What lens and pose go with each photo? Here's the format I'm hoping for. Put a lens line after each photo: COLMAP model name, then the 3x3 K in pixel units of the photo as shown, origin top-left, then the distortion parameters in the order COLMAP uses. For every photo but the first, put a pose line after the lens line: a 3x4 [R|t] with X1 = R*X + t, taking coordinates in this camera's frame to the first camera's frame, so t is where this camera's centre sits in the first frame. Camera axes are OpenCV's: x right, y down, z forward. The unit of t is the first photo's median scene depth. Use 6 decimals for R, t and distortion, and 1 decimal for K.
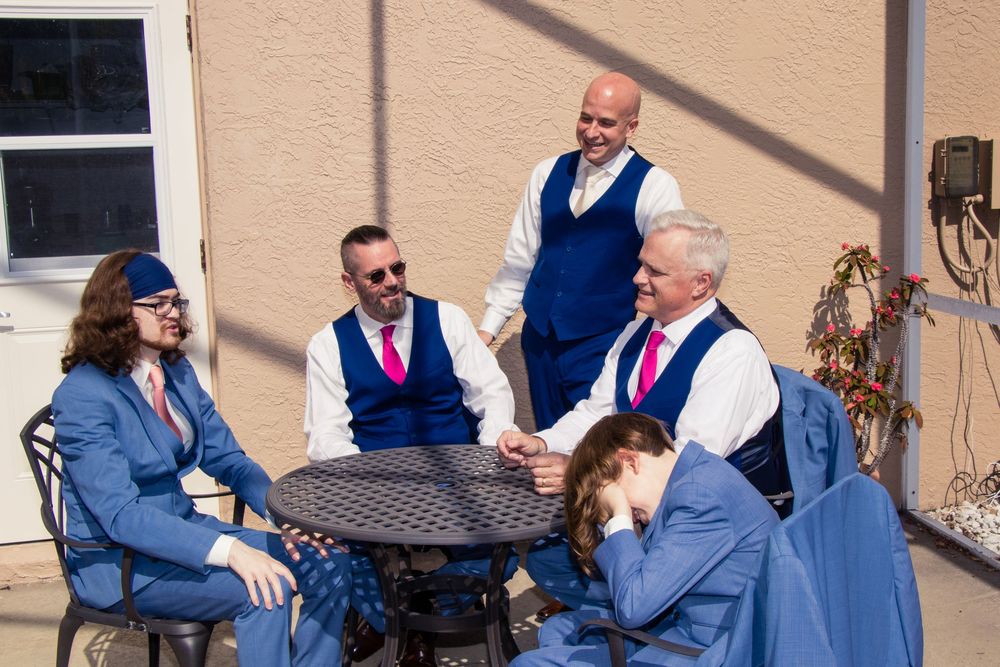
lens RADIAL K [[1216.9, 0, 500.0], [0, 1216.9, 333.5], [0, 0, 1]] dist [-0.037969, 0.057653]
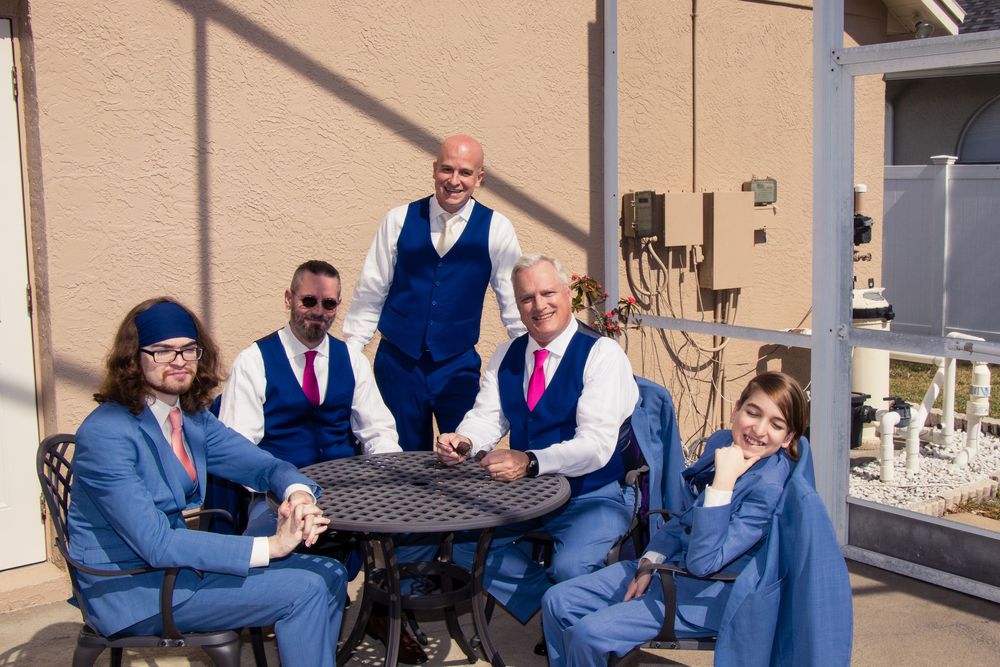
lens RADIAL K [[1092.2, 0, 500.0], [0, 1092.2, 333.5], [0, 0, 1]] dist [-0.156513, 0.405038]
pose [[0.909544, -0.042411, 0.413438, -0.267605], [0.054367, 0.998373, -0.017191, 0.001586], [-0.412036, 0.038113, 0.910370, 0.008614]]
